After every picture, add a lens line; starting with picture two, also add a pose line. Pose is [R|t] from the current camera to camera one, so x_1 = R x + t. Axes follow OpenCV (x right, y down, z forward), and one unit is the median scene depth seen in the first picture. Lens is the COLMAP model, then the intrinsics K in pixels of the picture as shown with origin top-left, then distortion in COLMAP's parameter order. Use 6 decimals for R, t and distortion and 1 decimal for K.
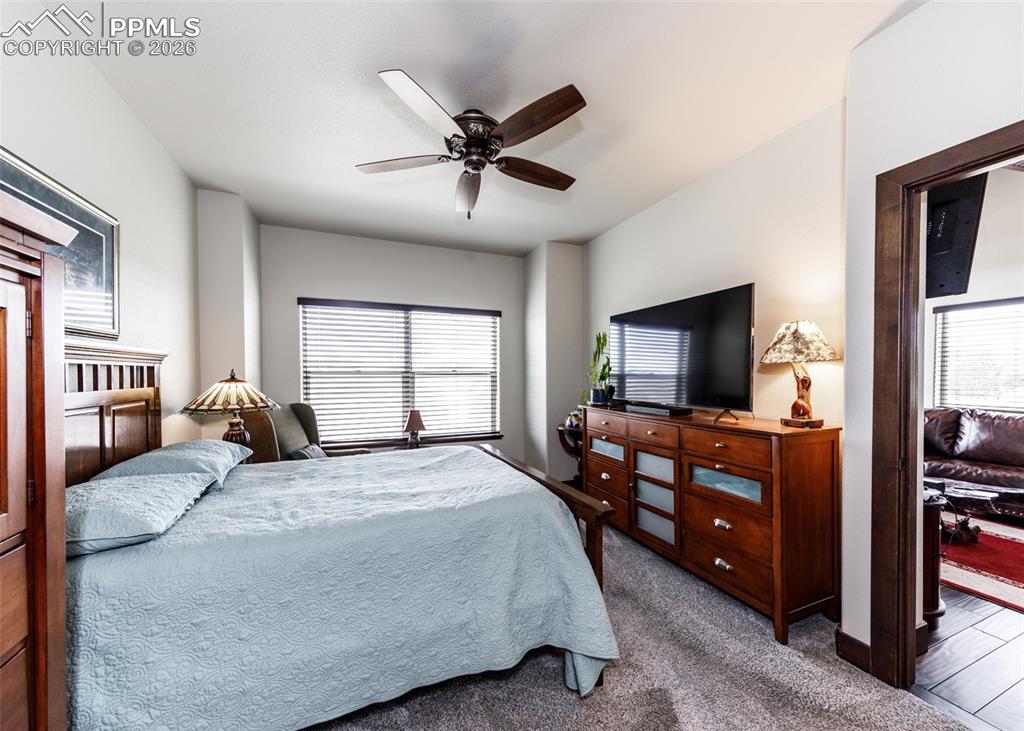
lens RADIAL K [[373.8, 0, 509.2], [0, 373.8, 375.1], [0, 0, 1]] dist [0.000117, -0.000008]
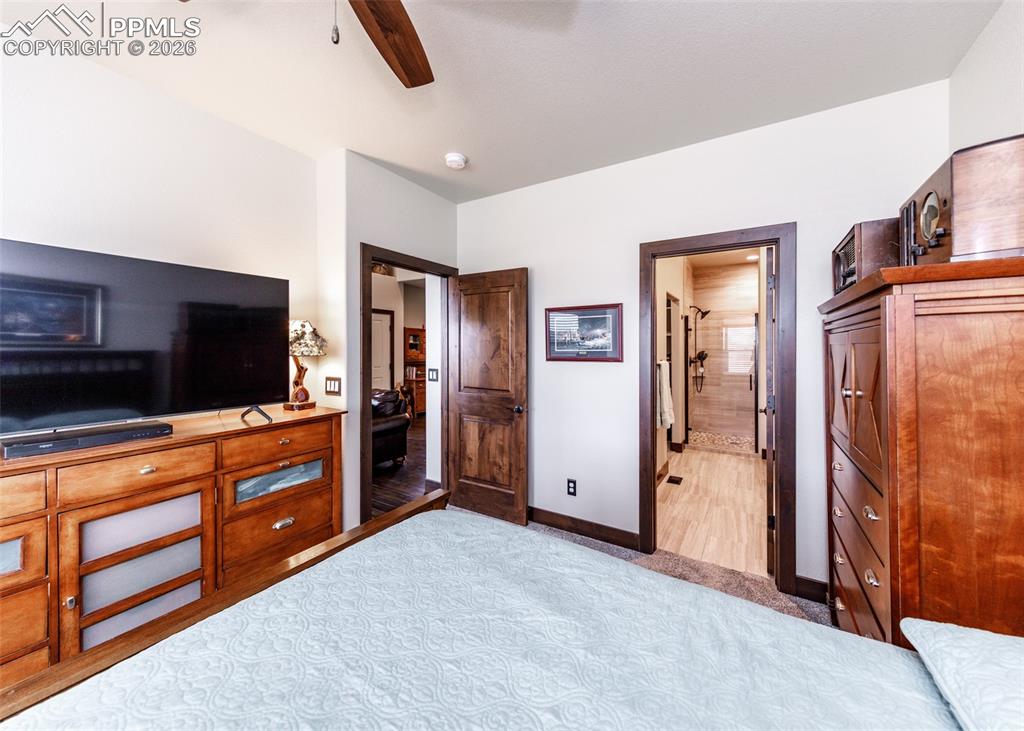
lens RADIAL K [[373.8, 0, 529.3], [0, 373.8, 346.6], [0, 0, 1]] dist [0.000117, -0.000008]
pose [[-0.604259, 0.003571, 0.796780, -0.631204], [-0.003438, 0.999969, -0.007089, -0.057186], [-0.796781, -0.007023, -0.604228, 1.160549]]
